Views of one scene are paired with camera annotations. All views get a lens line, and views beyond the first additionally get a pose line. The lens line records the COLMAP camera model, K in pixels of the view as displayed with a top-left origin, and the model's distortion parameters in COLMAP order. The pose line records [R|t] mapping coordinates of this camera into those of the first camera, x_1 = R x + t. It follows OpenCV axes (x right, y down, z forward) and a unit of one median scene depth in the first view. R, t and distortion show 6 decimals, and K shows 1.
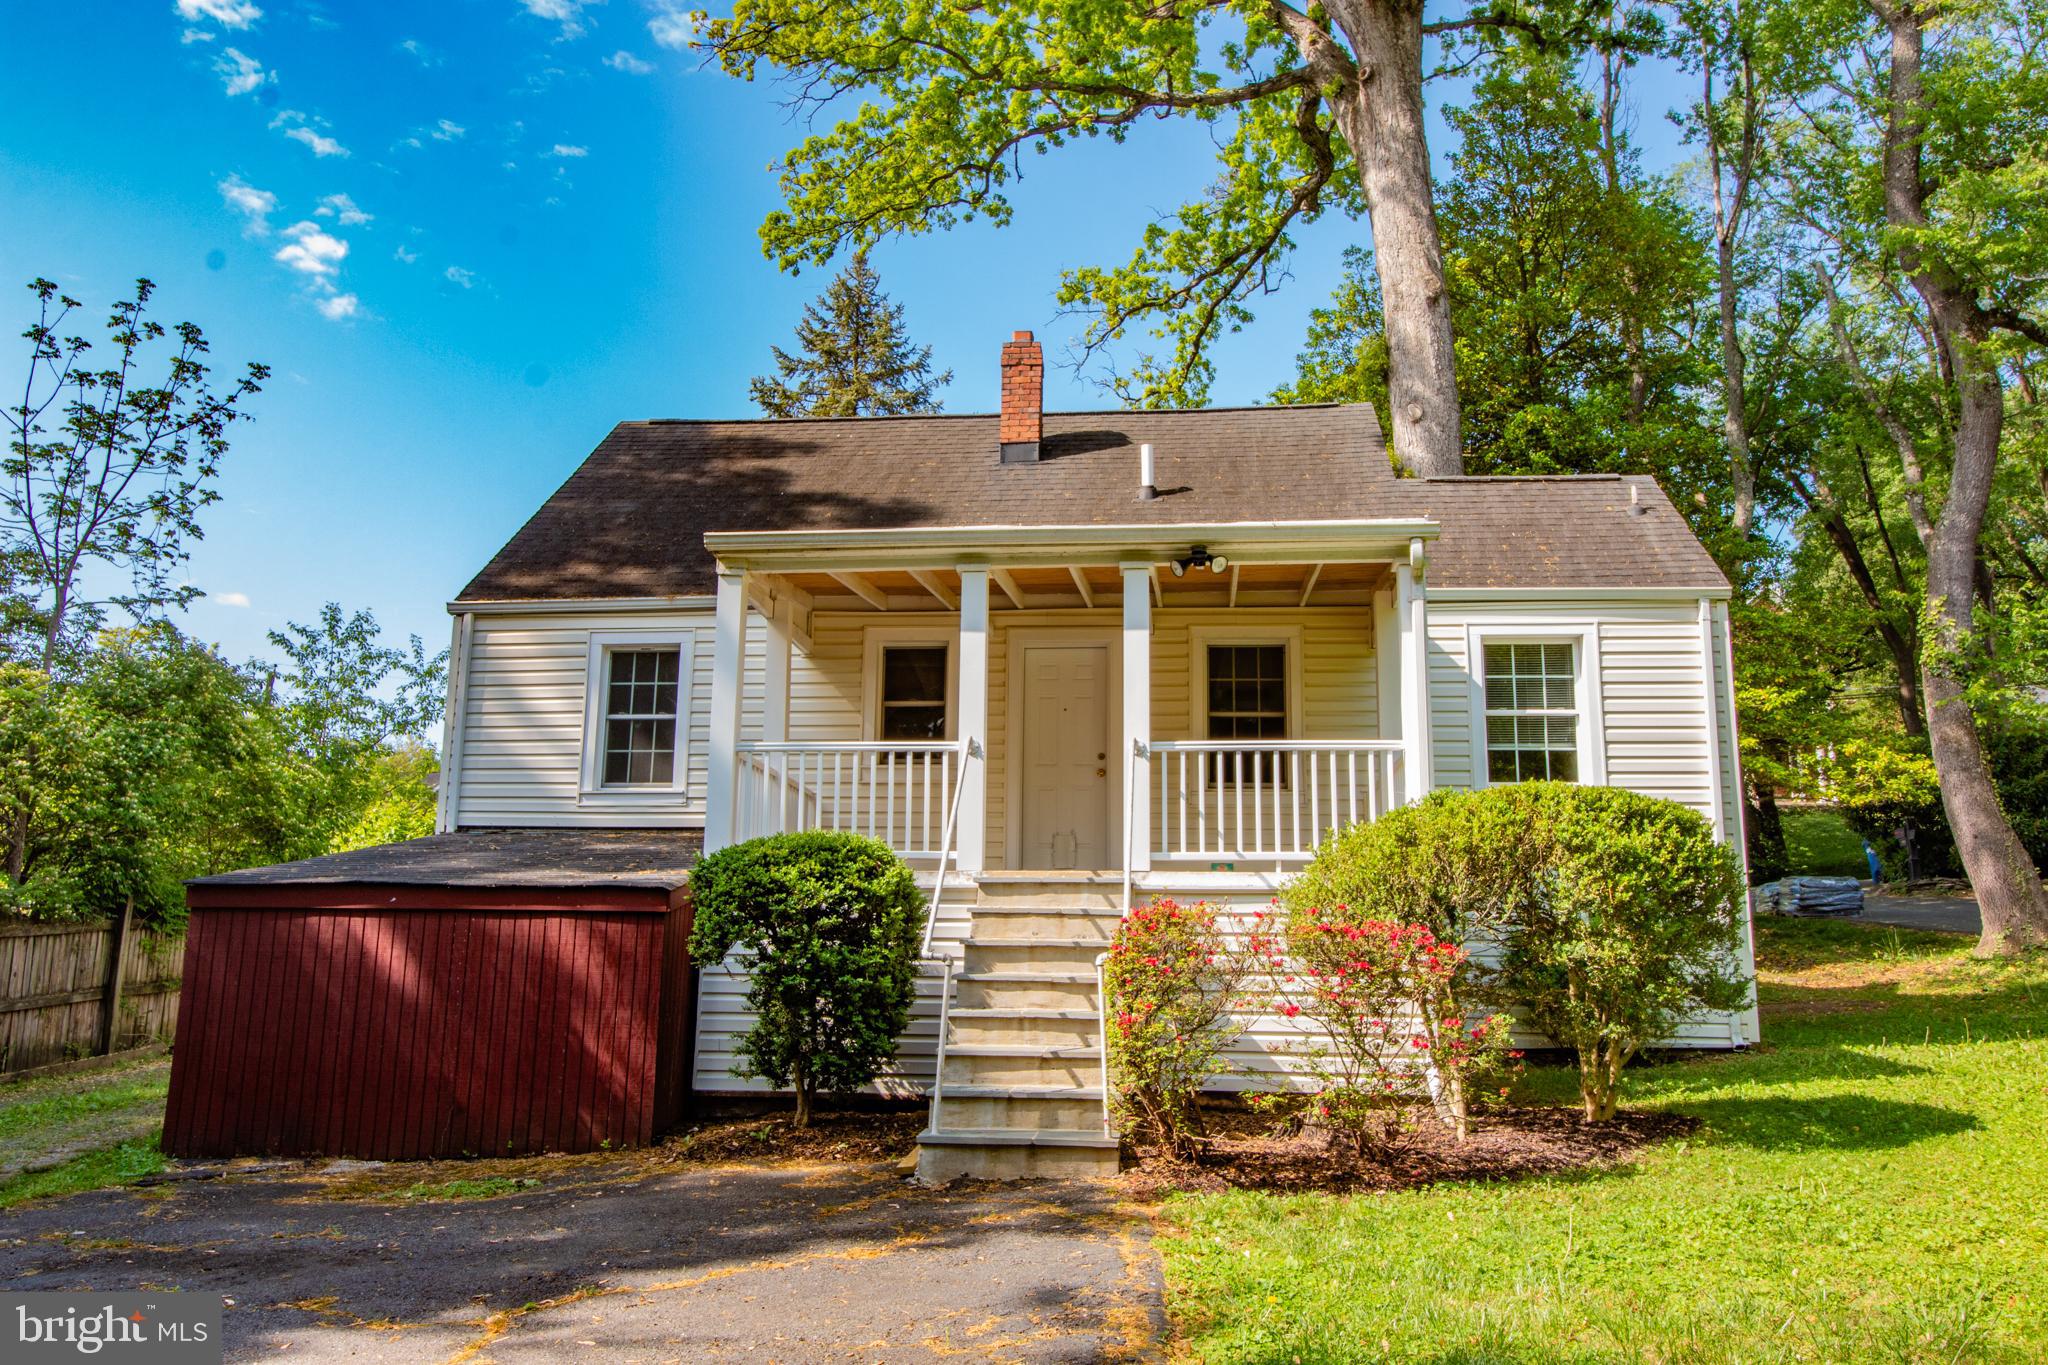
lens RADIAL K [[1598.5, 0, 1024.6], [0, 1598.5, 618.6], [0, 0, 1]] dist [0.089926, 0.000211]
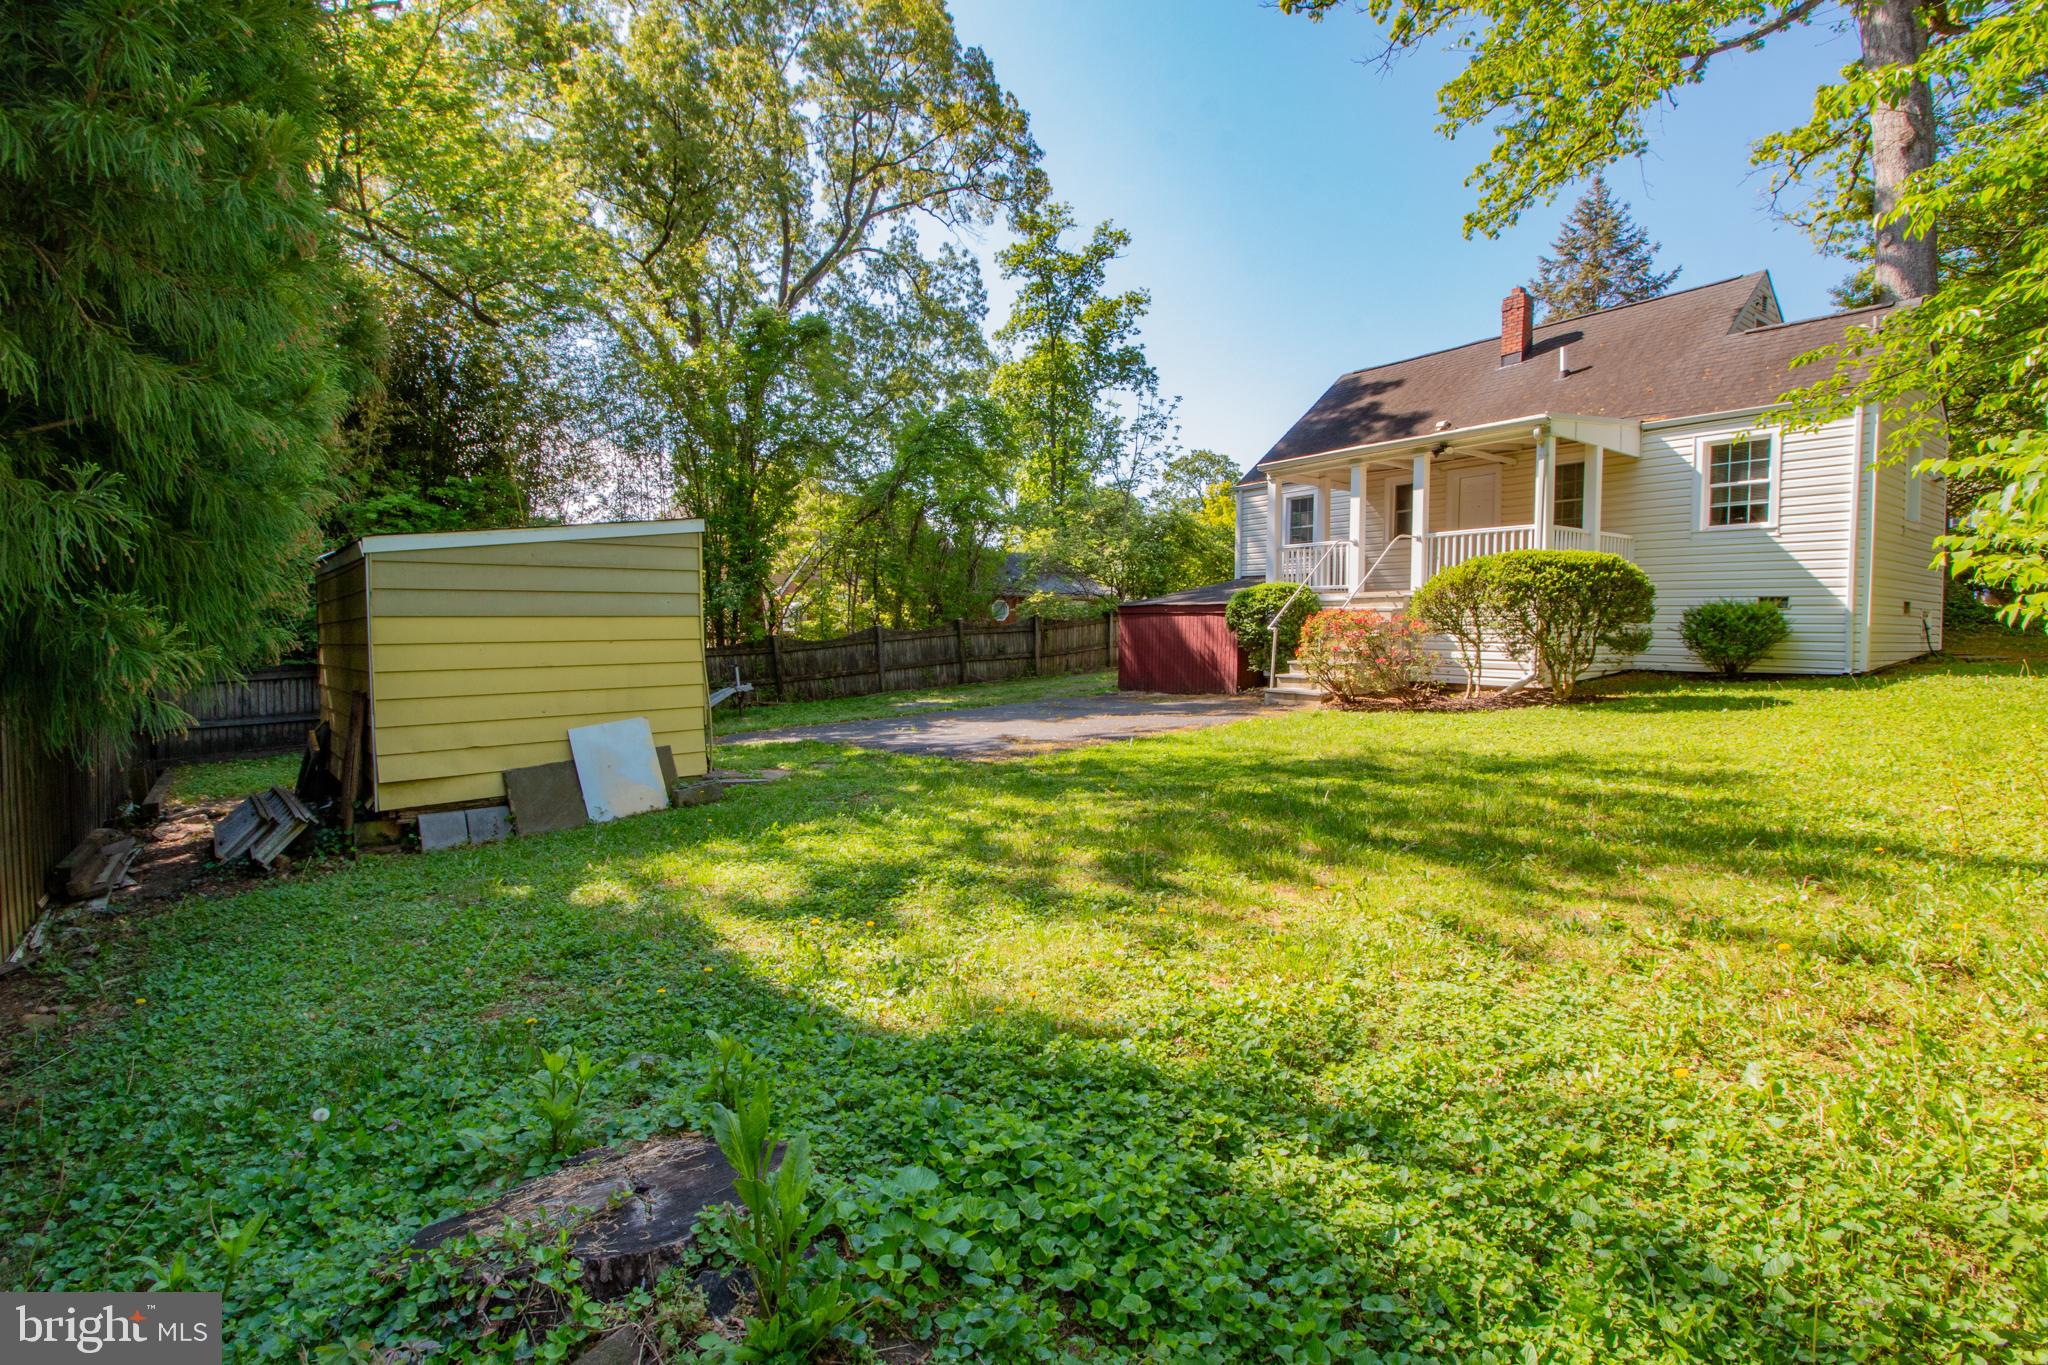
lens RADIAL K [[938.4, 0, 1021.4], [0, 938.4, 660.9], [0, 0, 1]] dist [-0.004527, -0.011775]
pose [[0.658852, 0.019860, -0.752010, 0.559647], [0.168472, 0.970365, 0.173229, -0.059038], [0.733165, -0.240825, 0.635982, -0.238952]]
